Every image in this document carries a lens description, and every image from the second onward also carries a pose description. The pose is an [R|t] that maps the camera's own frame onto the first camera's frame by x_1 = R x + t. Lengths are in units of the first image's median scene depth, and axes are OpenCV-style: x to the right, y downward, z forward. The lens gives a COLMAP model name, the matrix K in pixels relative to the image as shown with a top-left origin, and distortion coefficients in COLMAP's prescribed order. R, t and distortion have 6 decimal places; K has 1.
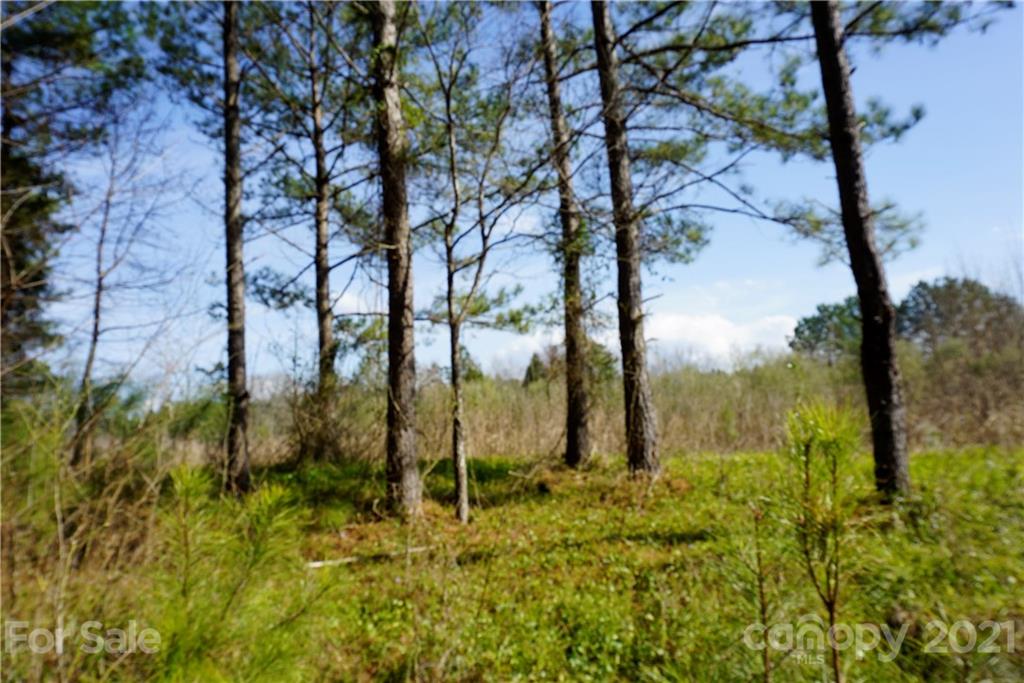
lens RADIAL K [[703.6, 0, 512.0], [0, 703.6, 341.5], [0, 0, 1]] dist [-0.005443, -0.001156]
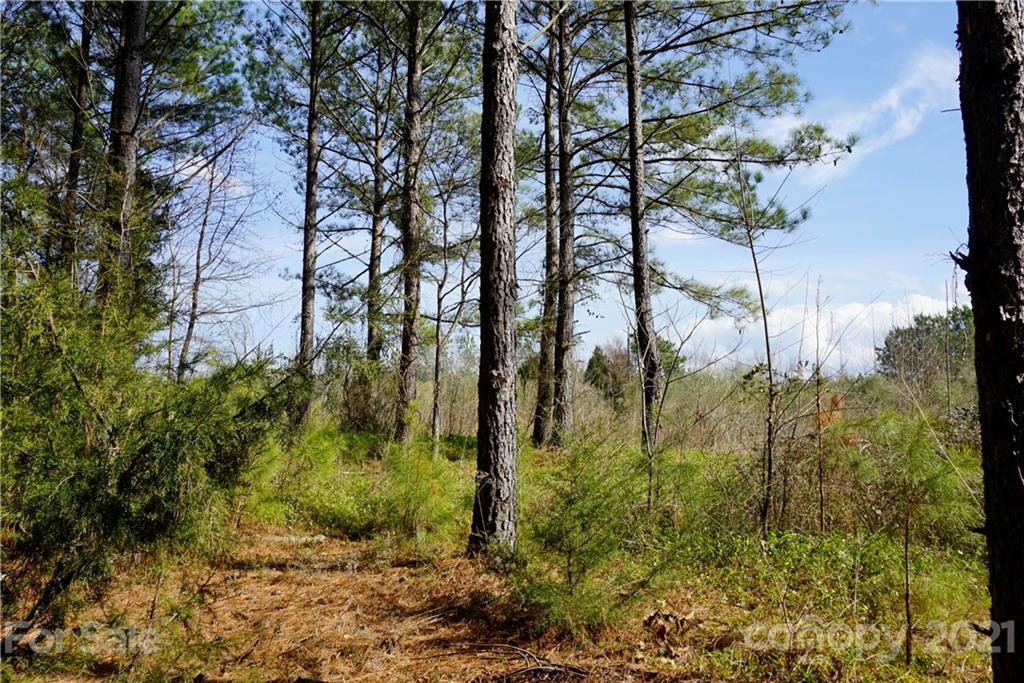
lens RADIAL K [[798.7, 0, 512.0], [0, 798.7, 341.5], [0, 0, 1]] dist [0.004872, 0.000775]
pose [[0.992127, 0.066544, -0.106091, 0.105550], [-0.064275, 0.997627, 0.024668, -0.035162], [0.107481, -0.017655, 0.994050, -0.308394]]
